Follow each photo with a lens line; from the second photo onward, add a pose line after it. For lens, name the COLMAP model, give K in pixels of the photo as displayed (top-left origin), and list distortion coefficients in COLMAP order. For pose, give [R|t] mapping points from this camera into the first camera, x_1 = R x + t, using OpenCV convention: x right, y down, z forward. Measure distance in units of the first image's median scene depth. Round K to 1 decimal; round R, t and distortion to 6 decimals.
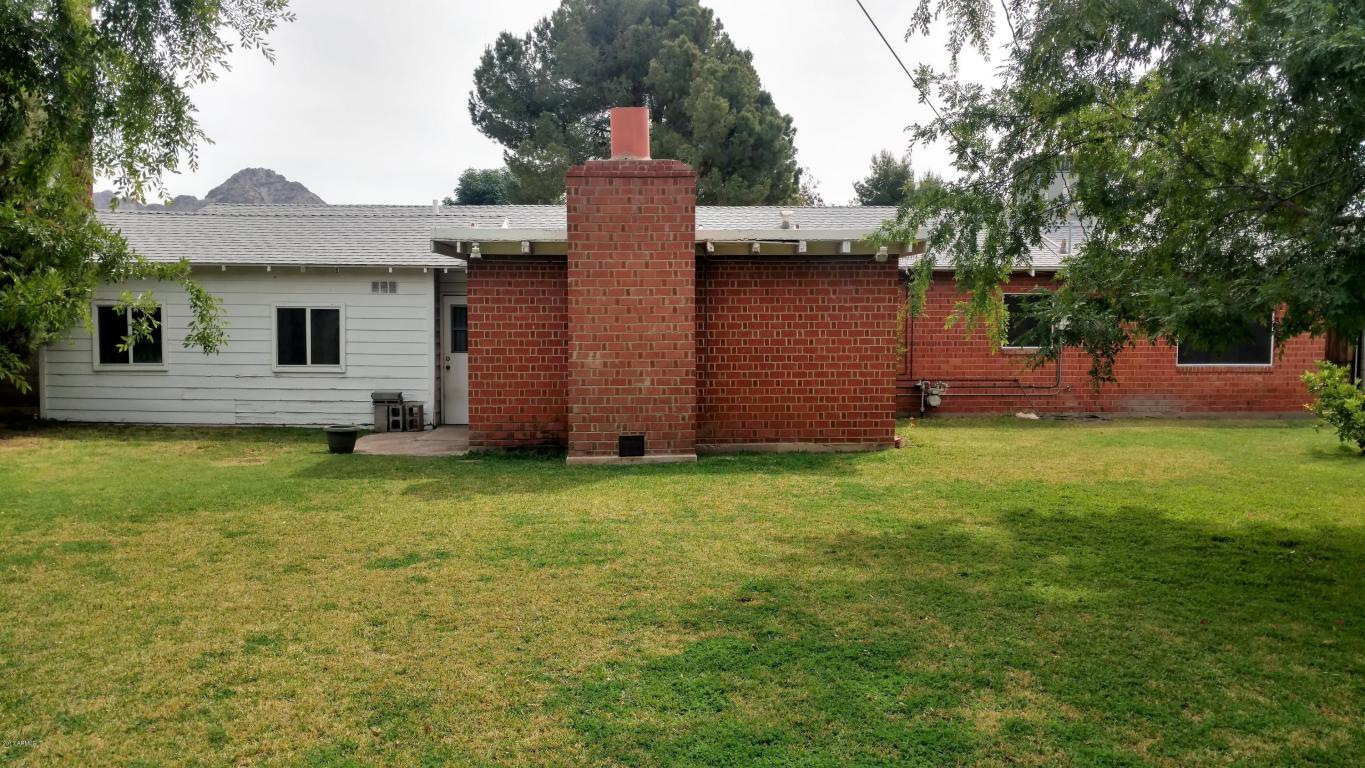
lens RADIAL K [[1077.4, 0, 682.2], [0, 1077.4, 389.5], [0, 0, 1]] dist [0.024677, -0.000007]
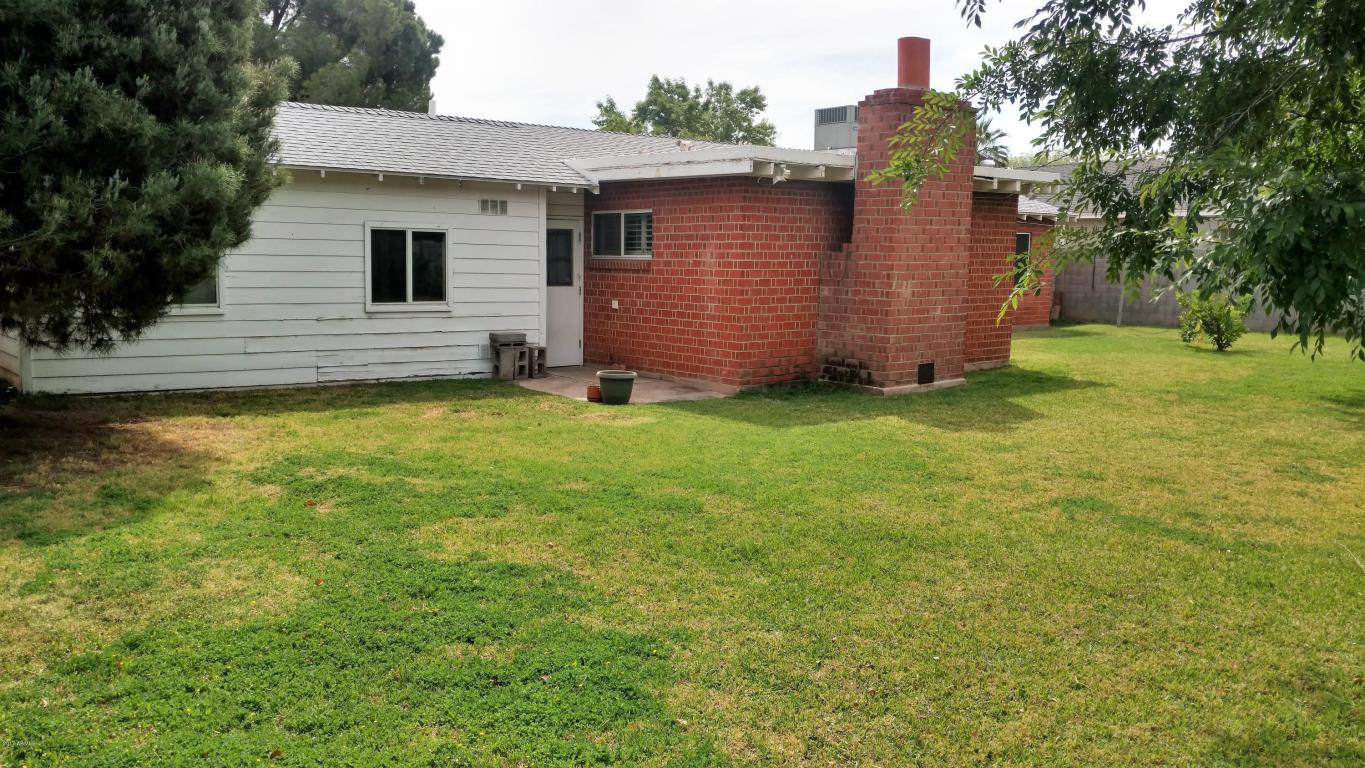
lens RADIAL K [[1077.4, 0, 683.0], [0, 1077.4, 378.6], [0, 0, 1]] dist [0.024677, -0.000007]
pose [[0.803677, -0.061515, 0.591878, -0.656186], [0.028717, 0.997493, 0.064678, -0.012295], [-0.594373, -0.034983, 0.803428, 0.242078]]
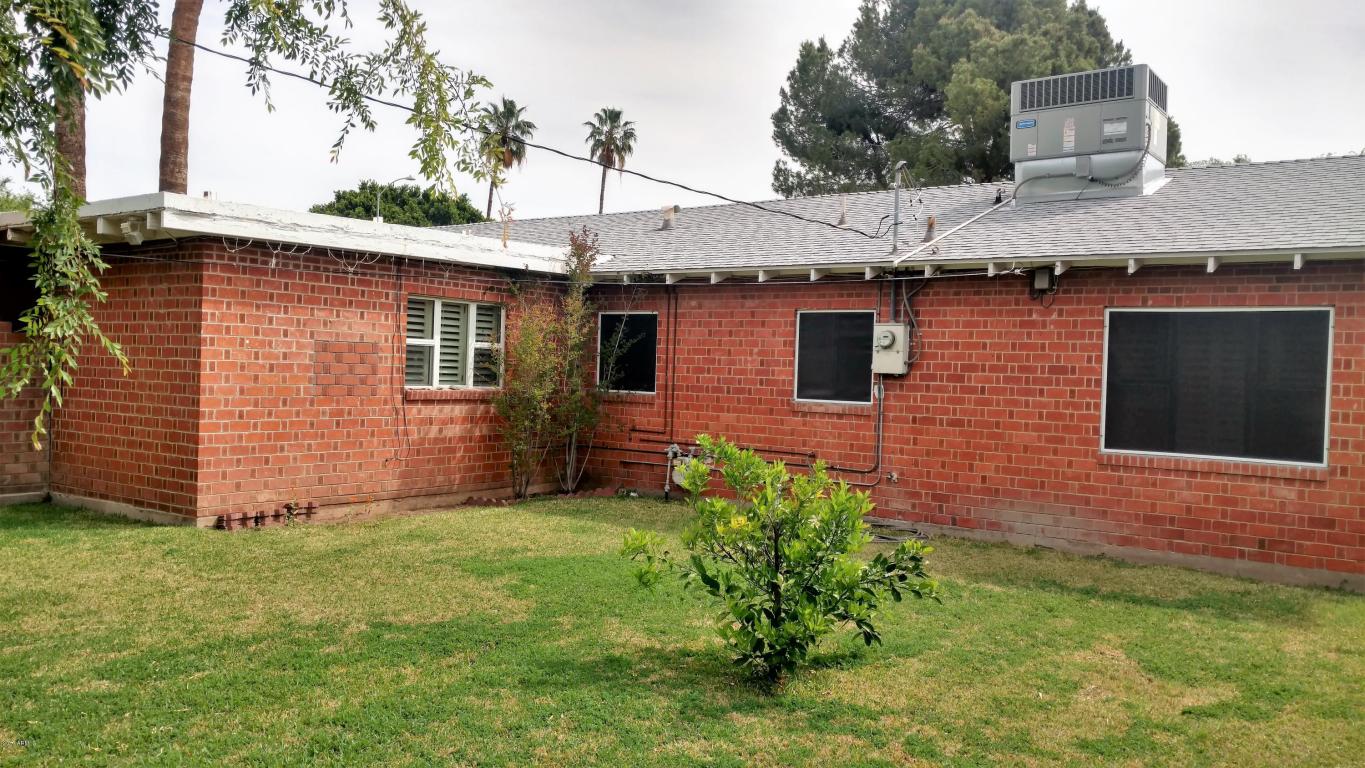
lens RADIAL K [[1077.4, 0, 681.7], [0, 1077.4, 385.4], [0, 0, 1]] dist [0.024677, -0.000007]
pose [[0.783866, 0.035013, -0.619942, 0.663836], [-0.069536, 0.997078, -0.031610, -0.025082], [0.617024, 0.067886, 0.784011, 0.519300]]
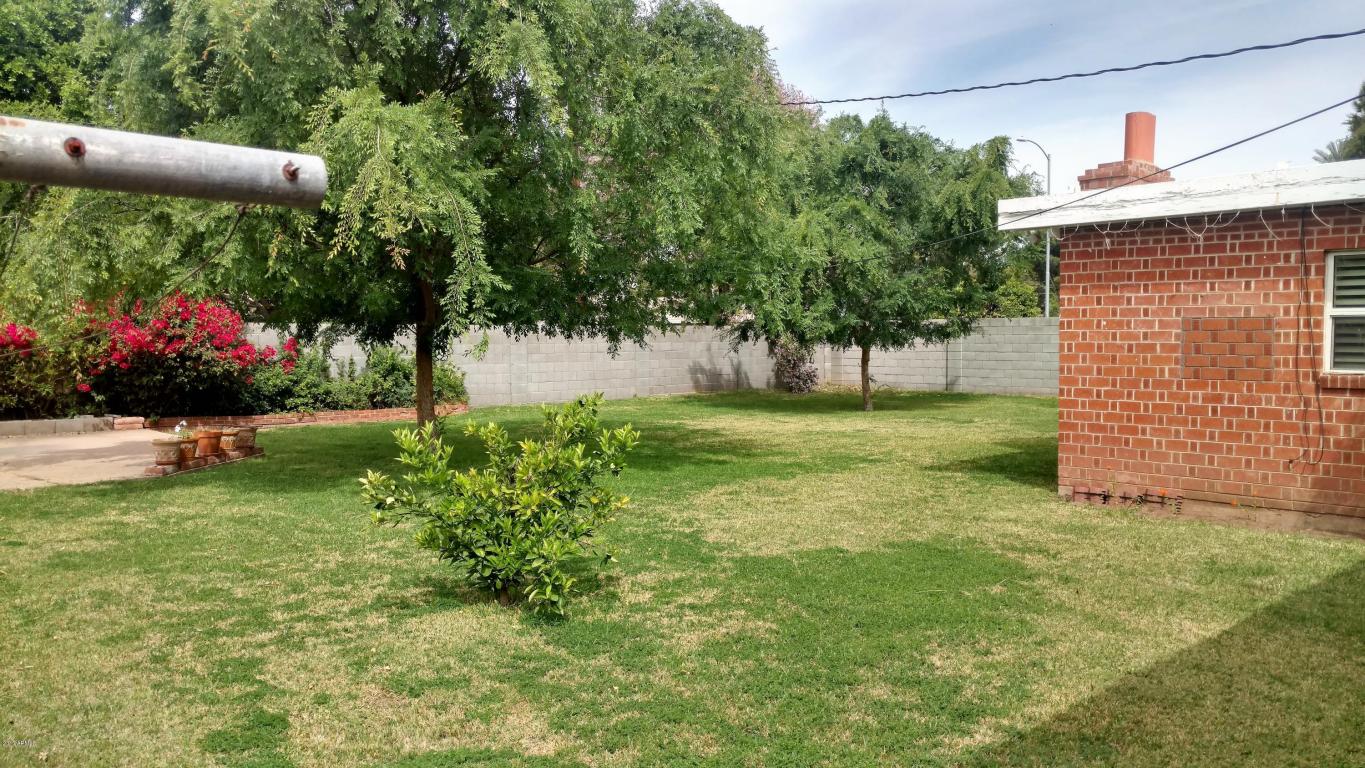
lens RADIAL K [[1077.4, 0, 681.9], [0, 1077.4, 380.6], [0, 0, 1]] dist [0.024677, -0.000007]
pose [[-0.721596, 0.015794, -0.692134, 0.703115], [-0.052901, 0.995559, 0.077871, -0.054030], [0.690290, 0.092806, -0.717556, 1.117721]]
